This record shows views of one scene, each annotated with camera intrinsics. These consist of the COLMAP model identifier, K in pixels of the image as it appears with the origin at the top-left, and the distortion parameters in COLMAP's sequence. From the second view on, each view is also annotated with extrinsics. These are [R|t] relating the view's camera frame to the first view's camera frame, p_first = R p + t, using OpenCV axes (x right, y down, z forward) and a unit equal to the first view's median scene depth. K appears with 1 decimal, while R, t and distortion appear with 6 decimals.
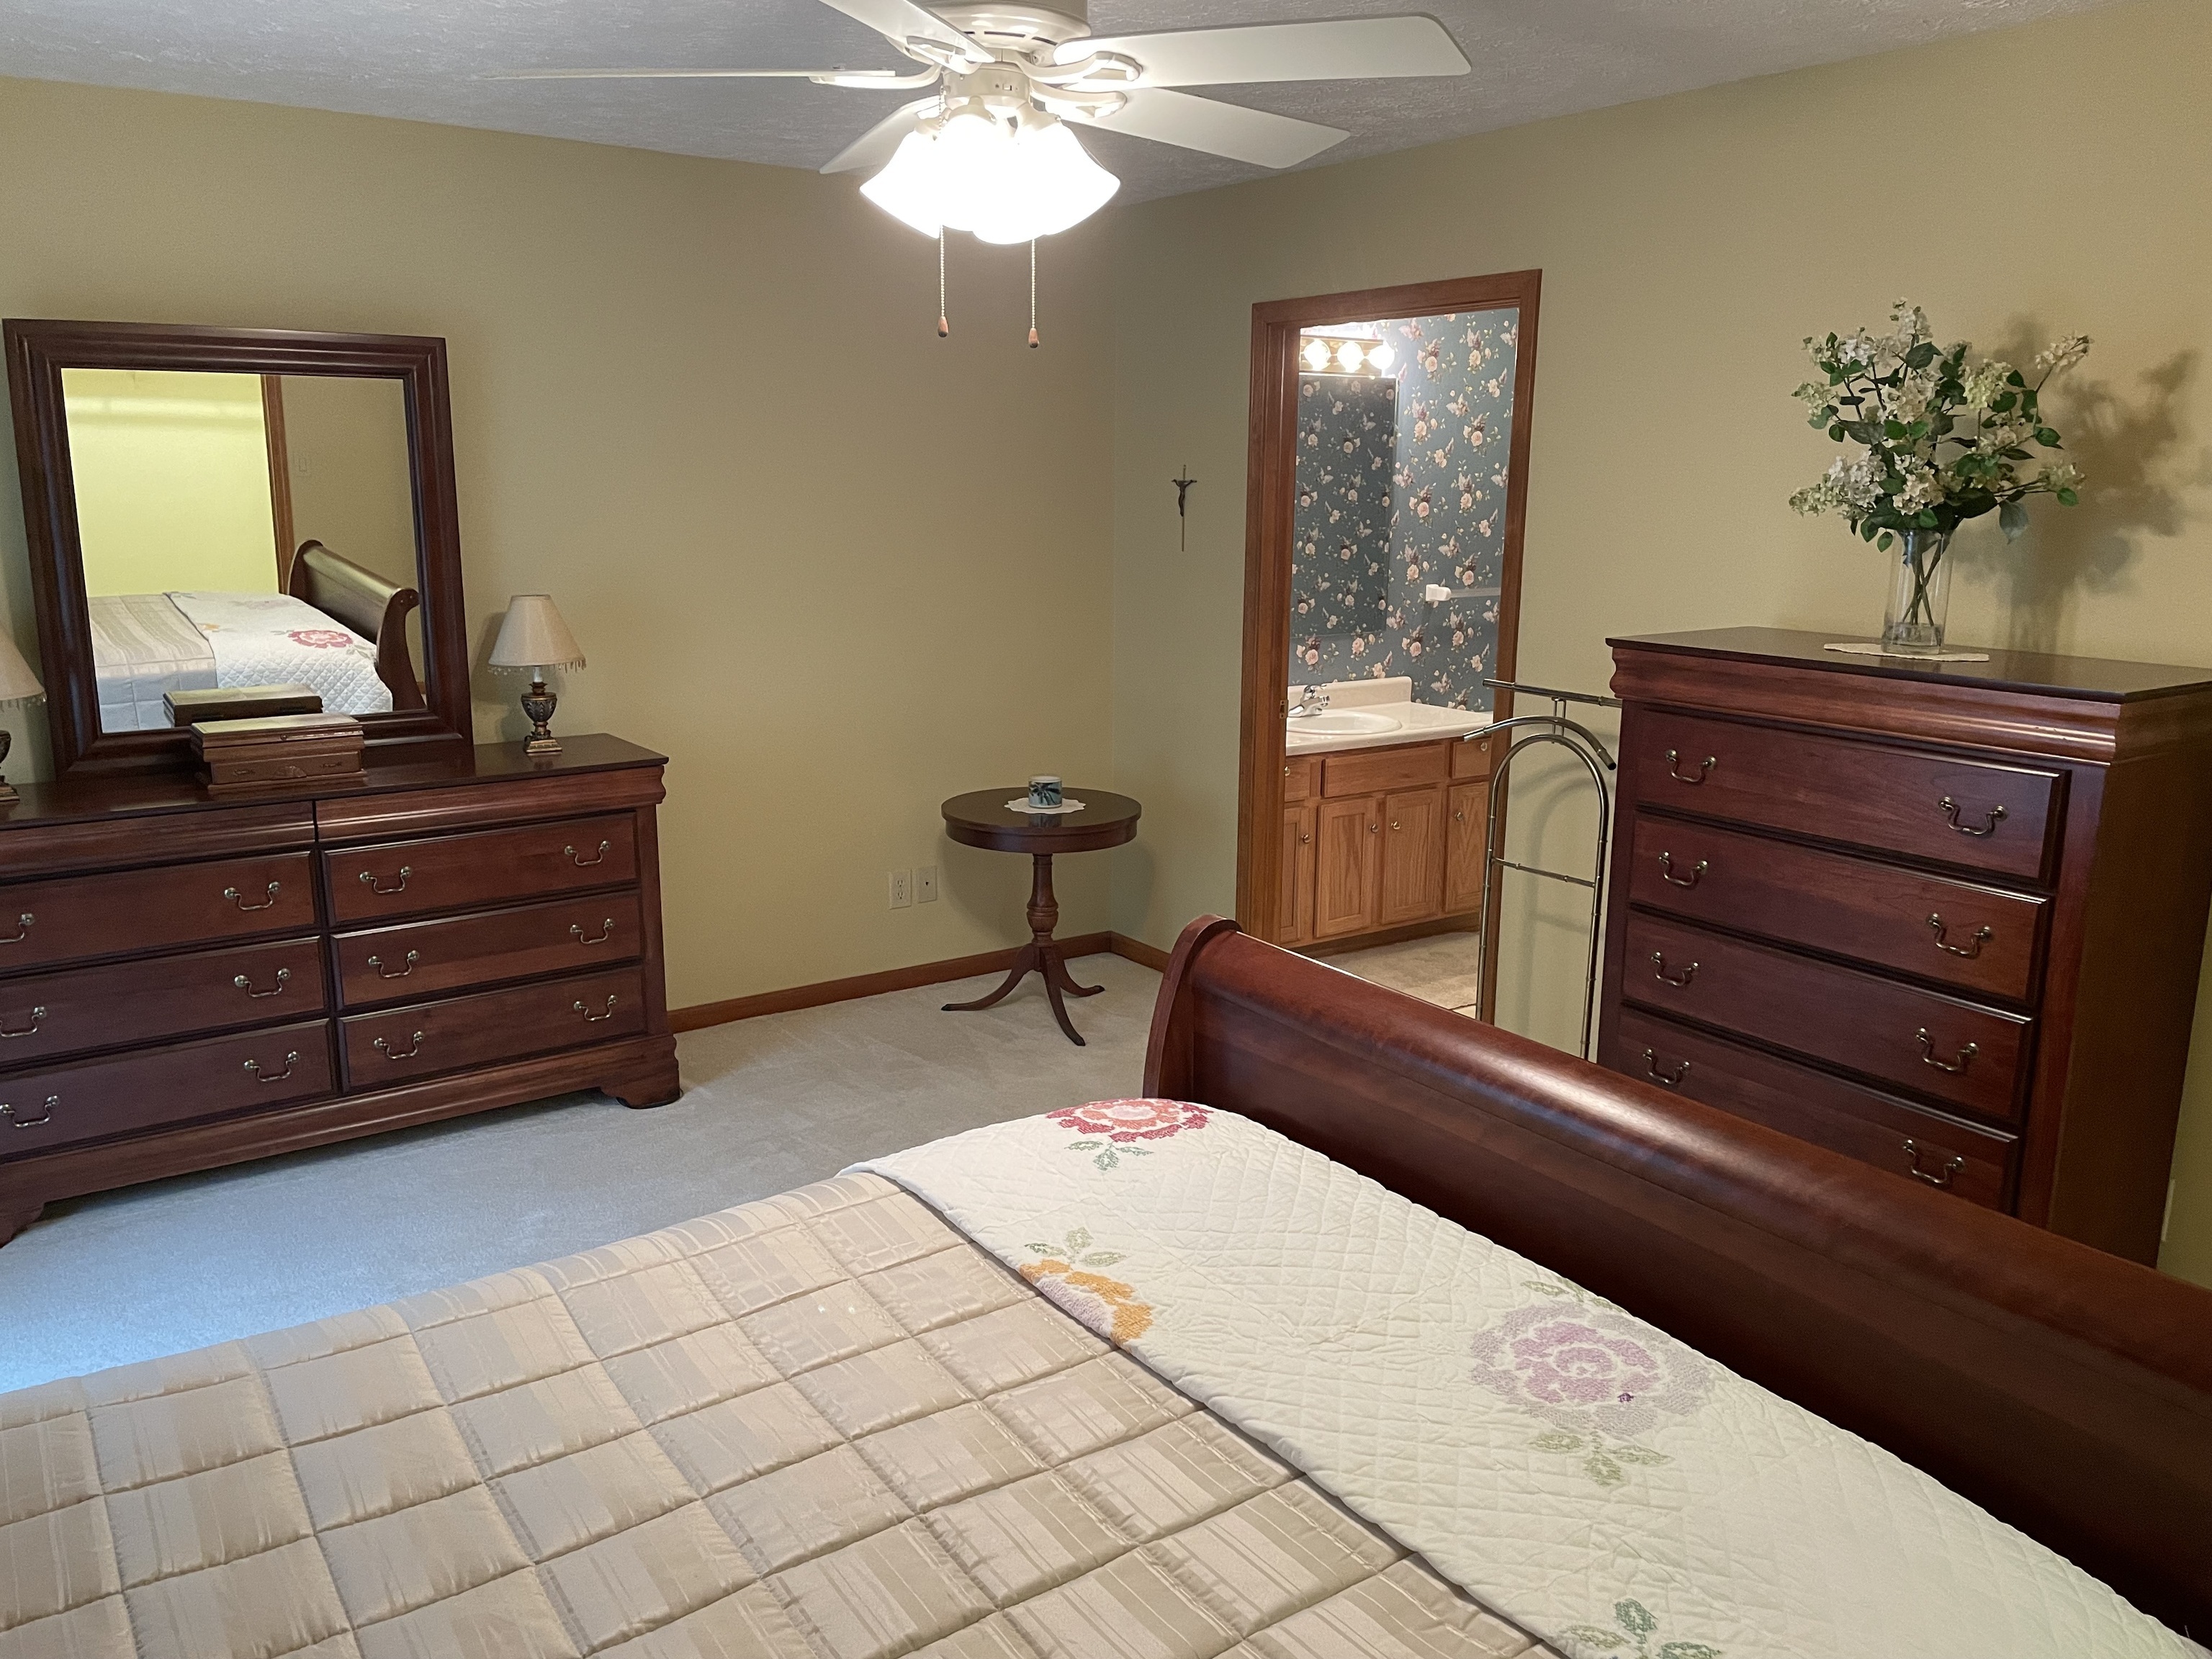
lens RADIAL K [[1668.8, 0, 1091.7], [0, 1668.8, 830.4], [0, 0, 1]] dist [0.091908, -0.116292]
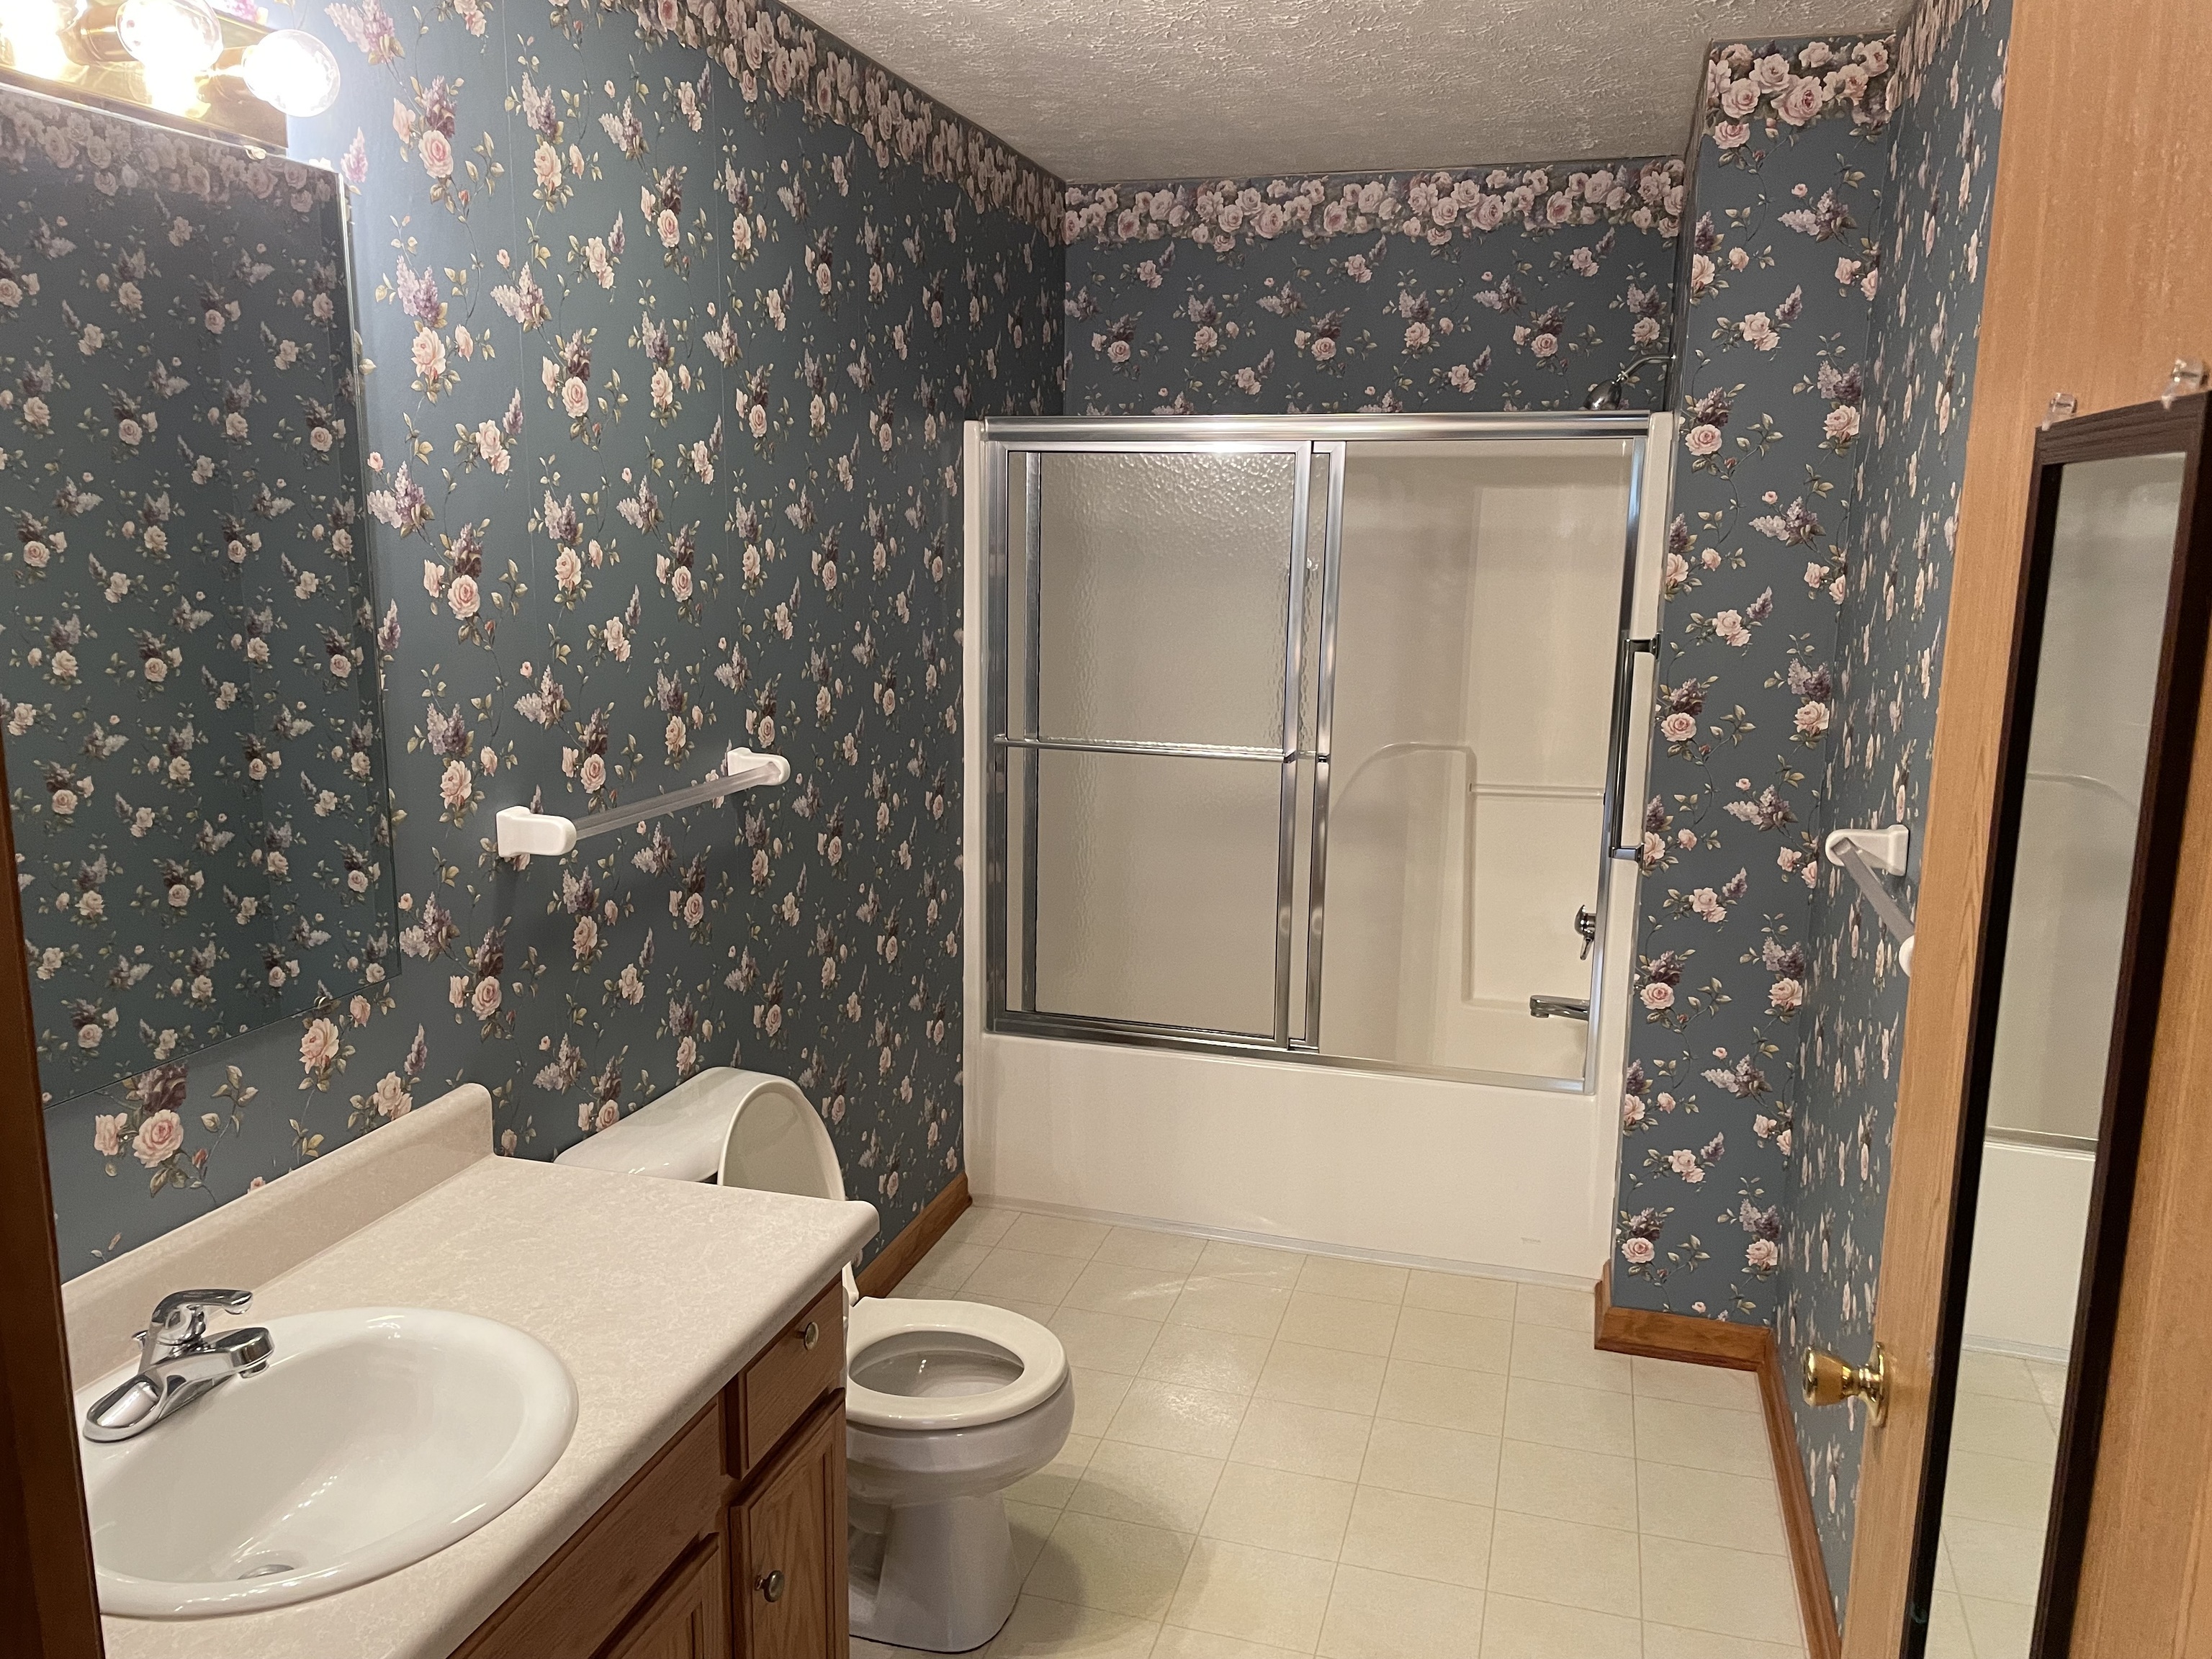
lens RADIAL K [[1668.8, 0, 1101.5], [0, 1668.8, 834.6], [0, 0, 1]] dist [0.091908, -0.116292]
pose [[0.774832, -0.115402, 0.621545, 0.080359], [0.124276, 0.991817, 0.029226, -0.136666], [-0.619831, 0.054598, 0.782833, 0.653653]]
